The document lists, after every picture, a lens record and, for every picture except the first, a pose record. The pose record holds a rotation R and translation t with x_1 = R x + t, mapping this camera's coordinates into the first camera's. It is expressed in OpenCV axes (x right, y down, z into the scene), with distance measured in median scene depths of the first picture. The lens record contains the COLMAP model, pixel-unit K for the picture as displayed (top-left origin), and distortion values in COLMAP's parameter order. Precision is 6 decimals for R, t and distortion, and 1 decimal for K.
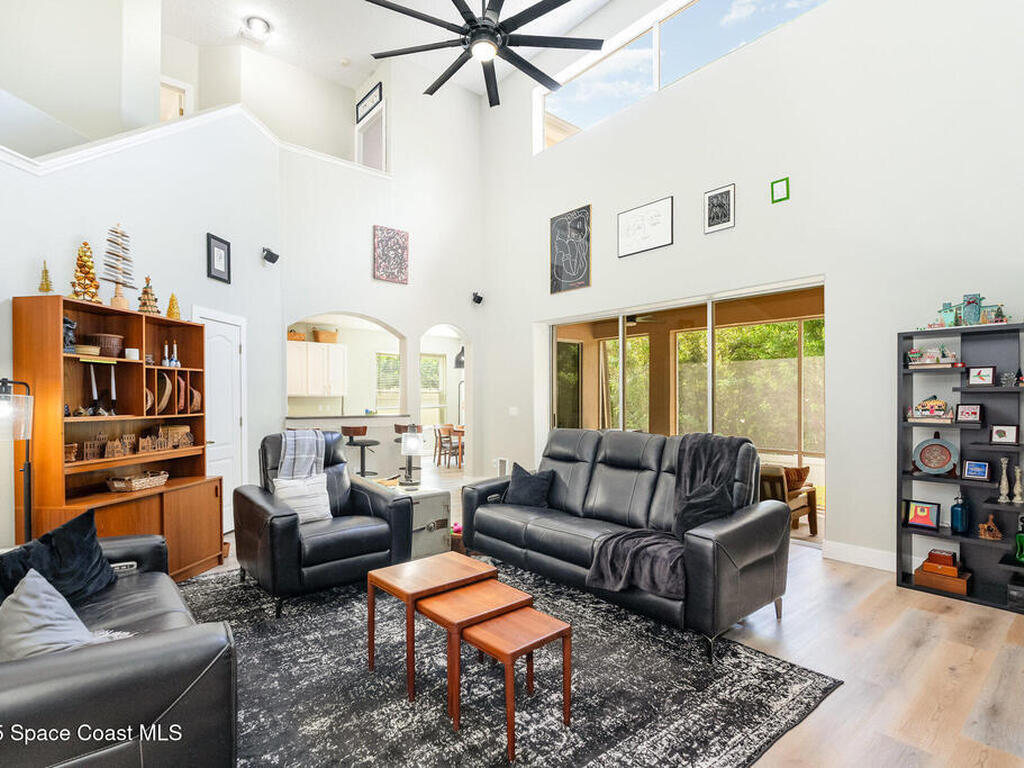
lens RADIAL K [[512.8, 0, 512.6], [0, 512.8, 393.1], [0, 0, 1]] dist [0.000499, 0.000054]
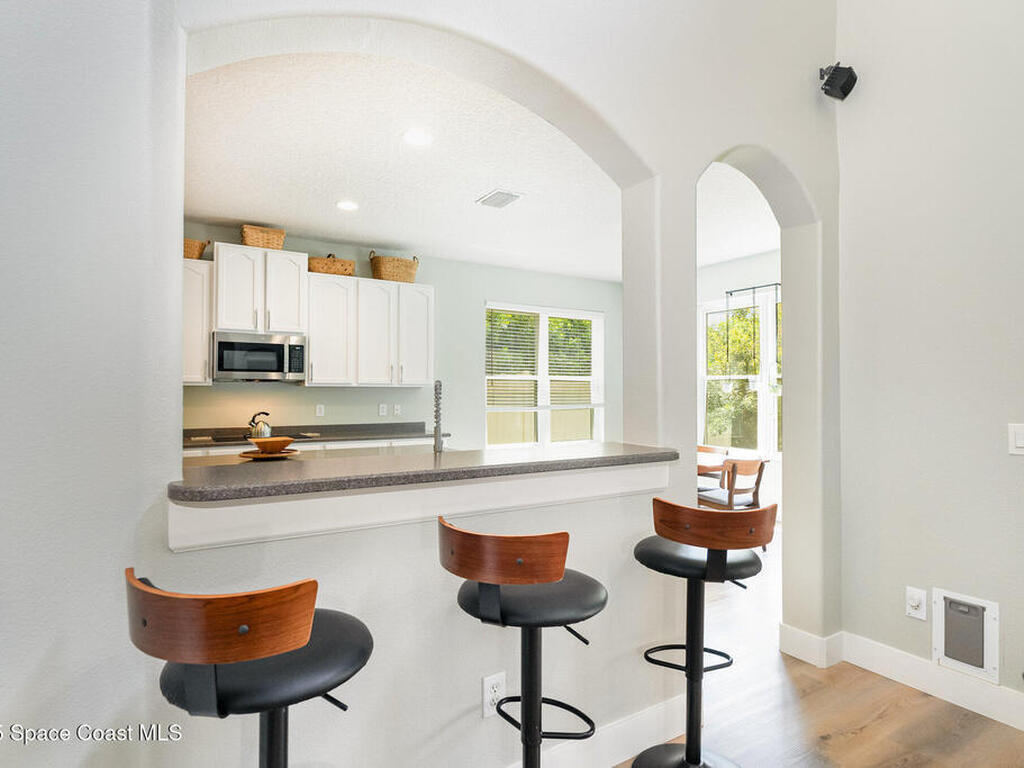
lens RADIAL K [[542.5, 0, 511.4], [0, 542.5, 383.9], [0, 0, 1]] dist [-0.000463, -0.000007]
pose [[0.987533, -0.003043, -0.157383, -0.165855], [0.002572, 0.999992, -0.003195, 0.006085], [0.157391, 0.002751, 0.987533, 0.491085]]
